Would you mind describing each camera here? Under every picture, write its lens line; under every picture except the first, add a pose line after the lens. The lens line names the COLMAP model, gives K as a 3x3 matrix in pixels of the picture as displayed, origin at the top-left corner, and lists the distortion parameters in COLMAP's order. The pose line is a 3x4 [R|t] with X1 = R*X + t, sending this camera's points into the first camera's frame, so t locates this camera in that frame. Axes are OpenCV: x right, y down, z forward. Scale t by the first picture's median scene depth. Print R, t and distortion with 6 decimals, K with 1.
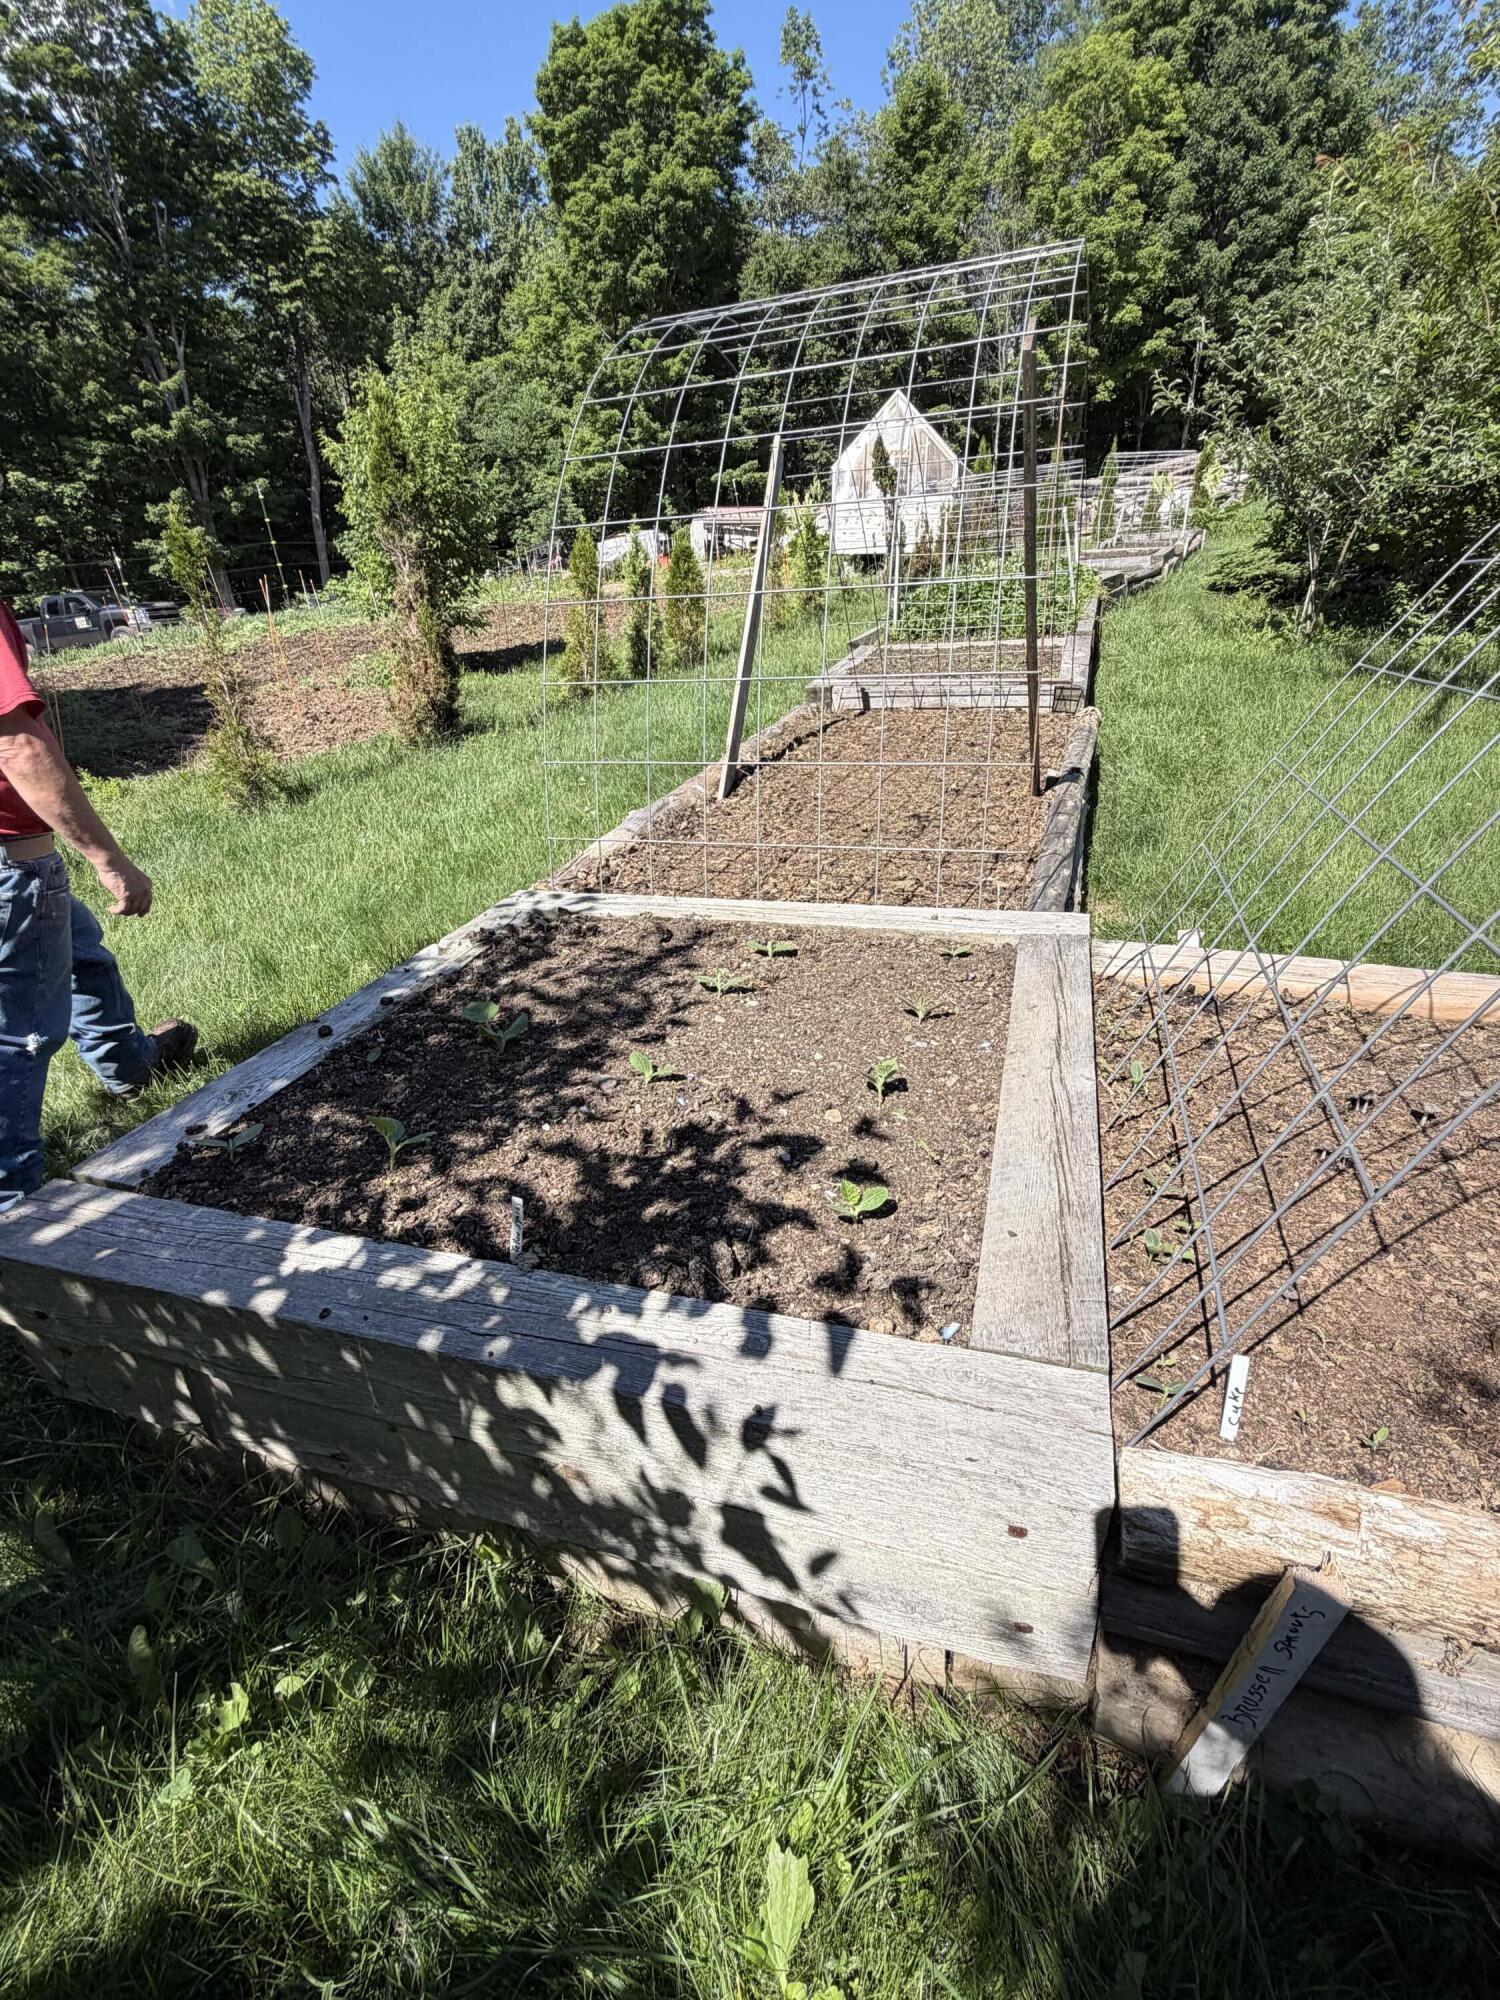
lens RADIAL K [[937.5, 0, 753.6], [0, 937.5, 1001.3], [0, 0, 1]] dist [0.001289, 0.000151]
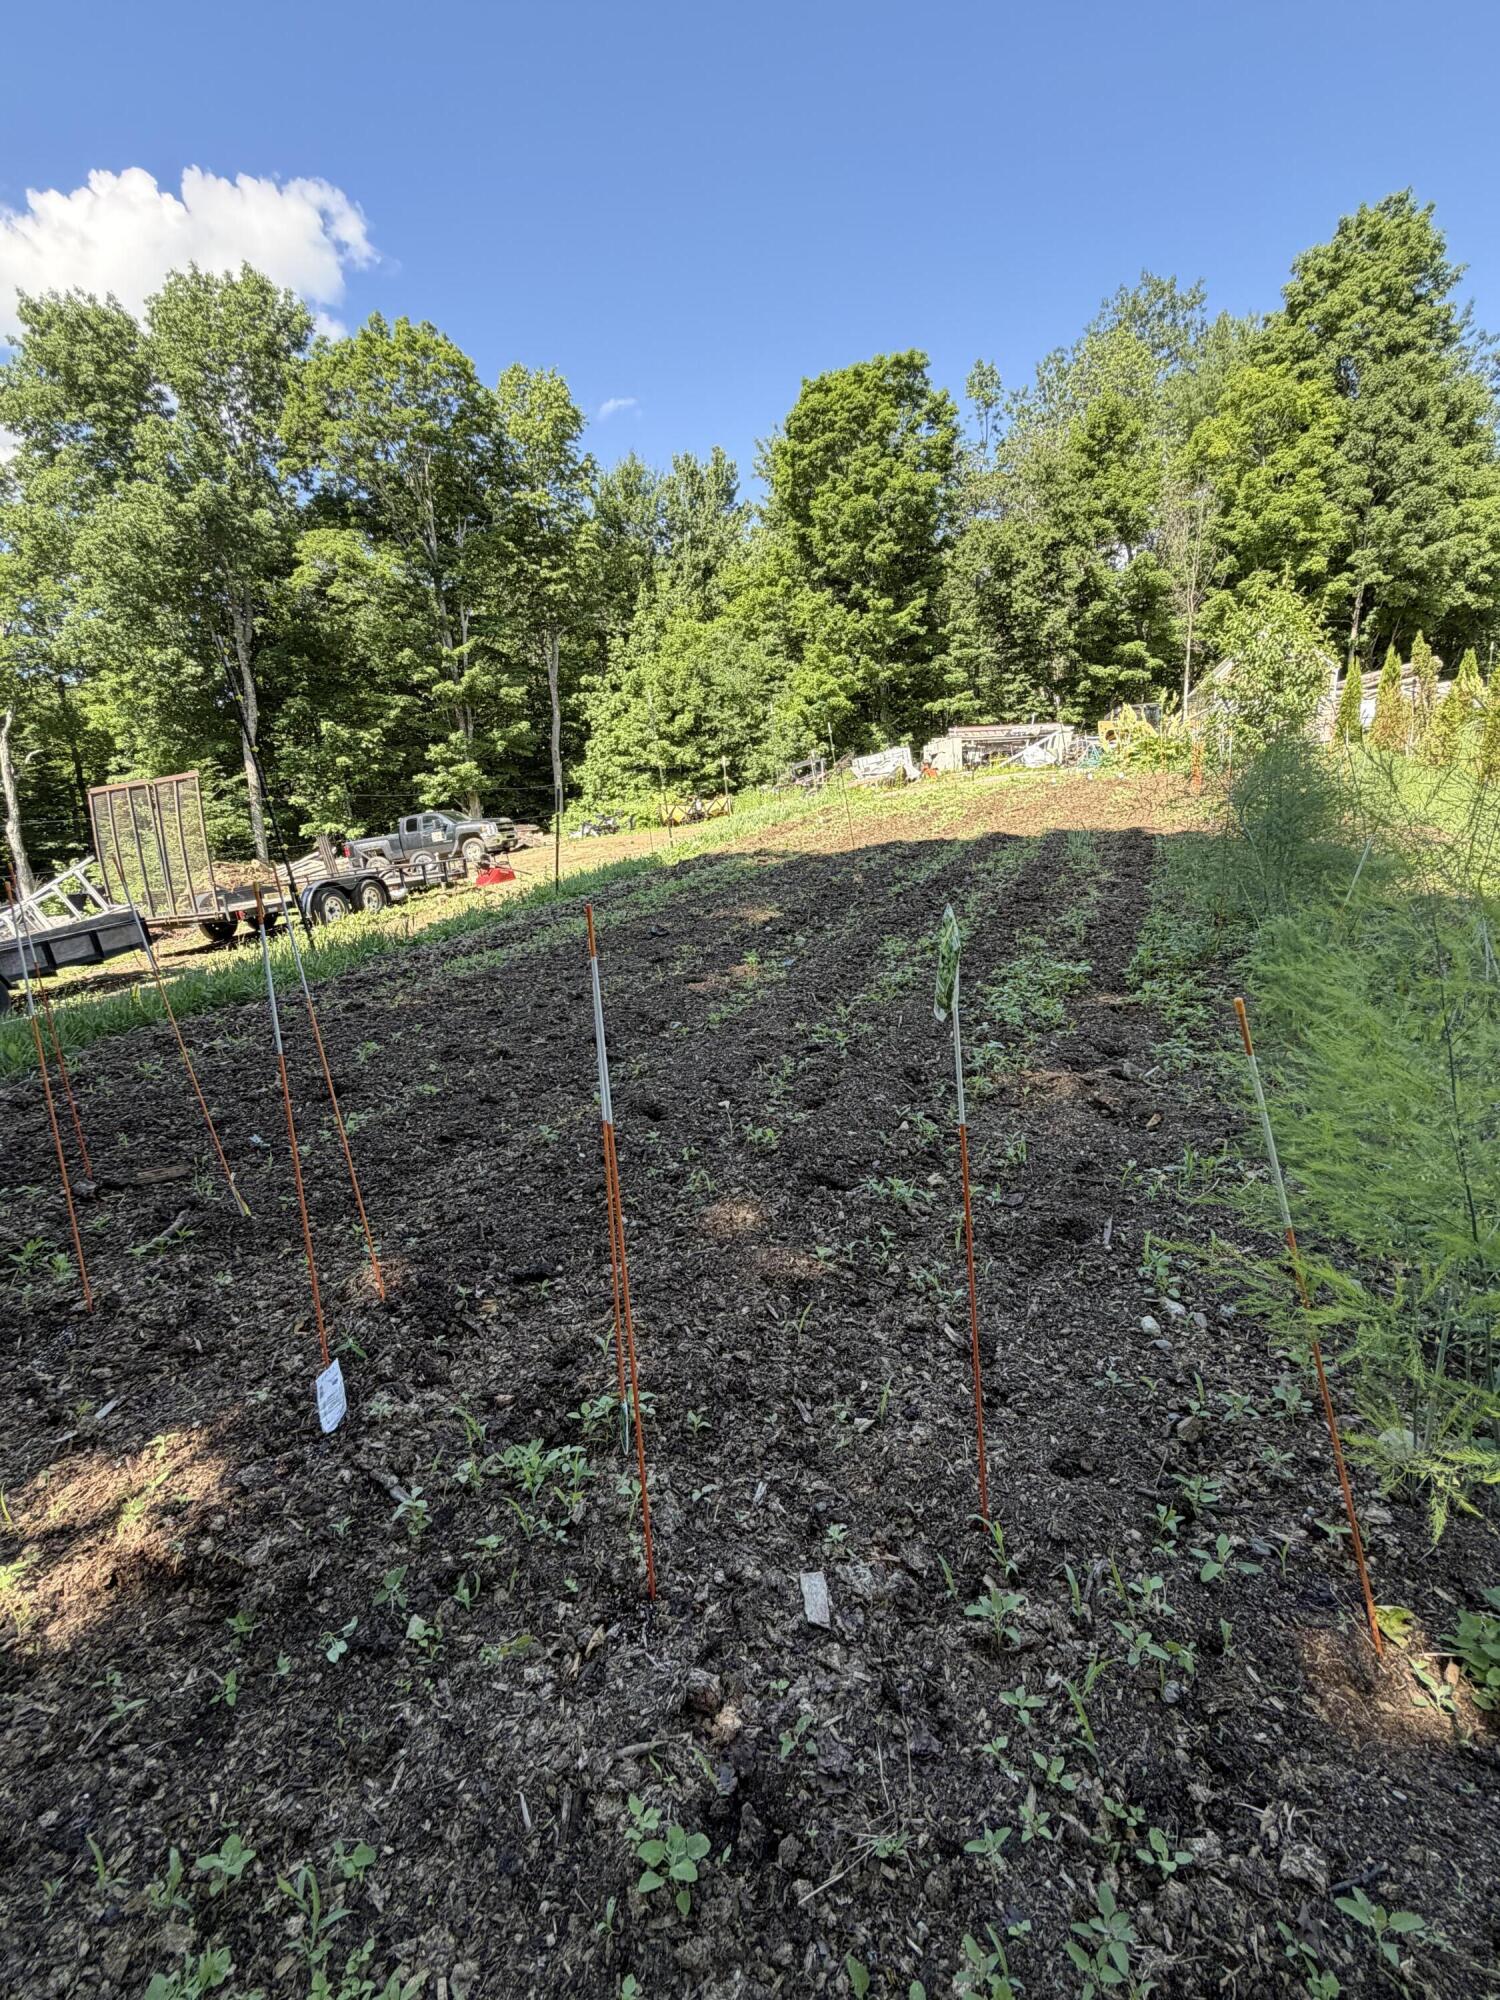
lens RADIAL K [[937.5, 0, 748.0], [0, 937.5, 1009.2], [0, 0, 1]] dist [0.001289, 0.000151]
pose [[0.999415, -0.026942, -0.021052, -0.274725], [0.021804, 0.976468, -0.214557, 0.040849], [0.026337, 0.213972, 0.976485, -0.037558]]
